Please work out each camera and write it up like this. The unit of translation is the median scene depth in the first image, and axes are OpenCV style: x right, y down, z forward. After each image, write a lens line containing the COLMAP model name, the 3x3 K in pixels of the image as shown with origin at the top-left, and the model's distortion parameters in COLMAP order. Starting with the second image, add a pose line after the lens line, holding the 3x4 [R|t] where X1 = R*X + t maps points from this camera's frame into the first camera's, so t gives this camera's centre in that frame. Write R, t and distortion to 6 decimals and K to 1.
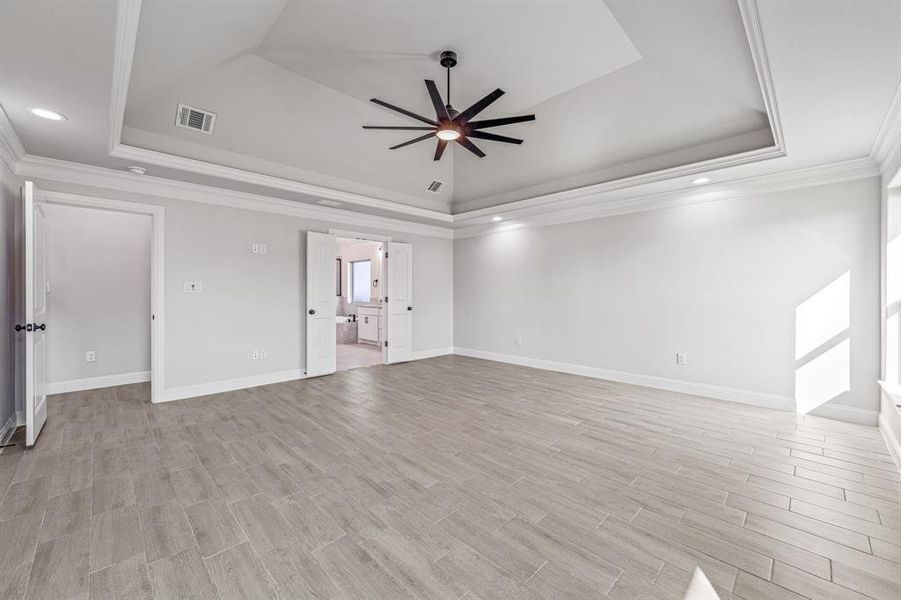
lens RADIAL K [[363.6, 0, 453.4], [0, 363.6, 294.7], [0, 0, 1]] dist [0.000607, -0.000392]
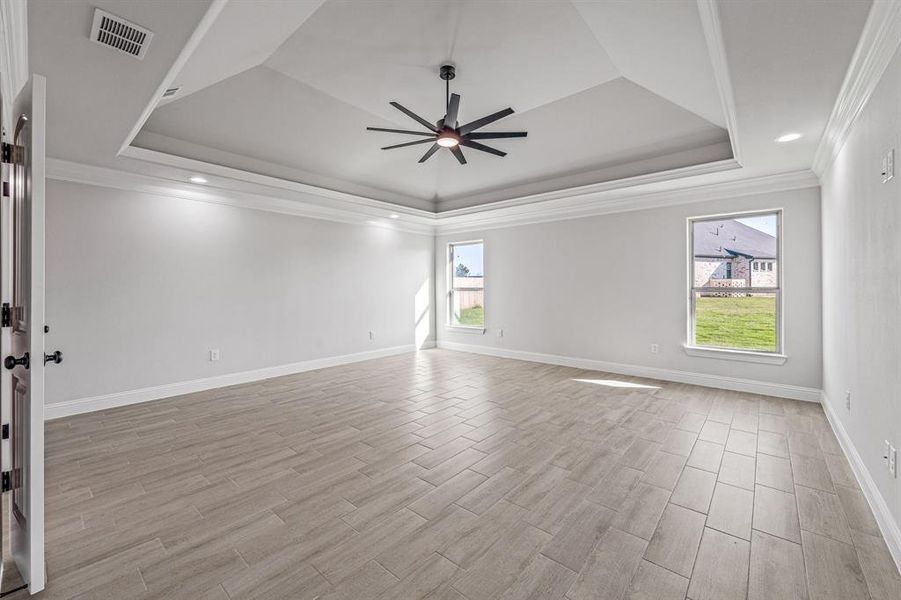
lens RADIAL K [[363.6, 0, 454.7], [0, 363.6, 288.4], [0, 0, 1]] dist [0.000607, -0.000392]
pose [[-0.086242, -0.001845, 0.996273, -1.119904], [0.011360, 0.999931, 0.002835, -0.008503], [-0.996209, 0.011562, -0.086215, 1.105266]]
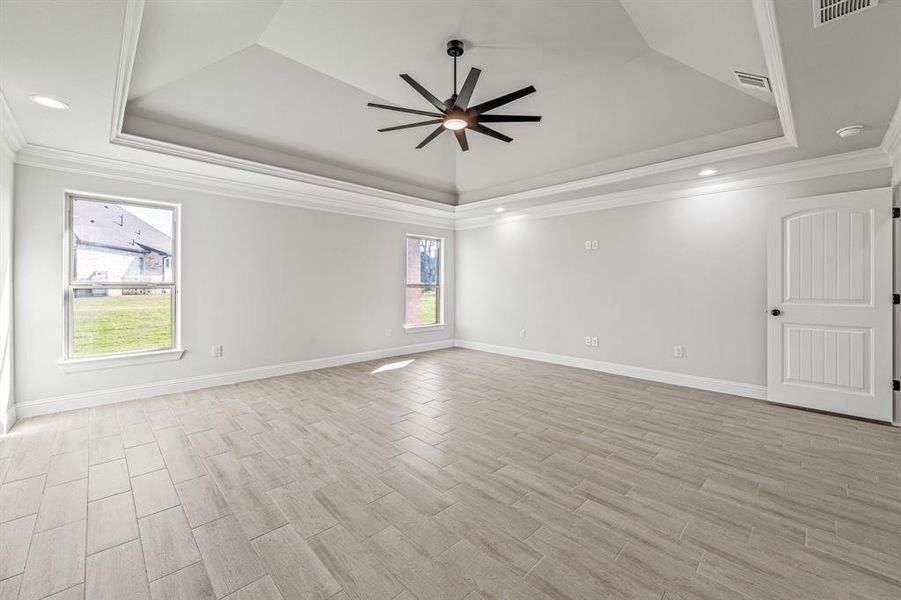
lens RADIAL K [[363.6, 0, 452.7], [0, 363.6, 285.0], [0, 0, 1]] dist [0.000607, -0.000392]
pose [[-0.999981, -0.004457, -0.004325, -0.003423], [-0.004494, 0.999952, 0.008718, -0.012577], [0.004286, 0.008737, -0.999953, 2.041672]]
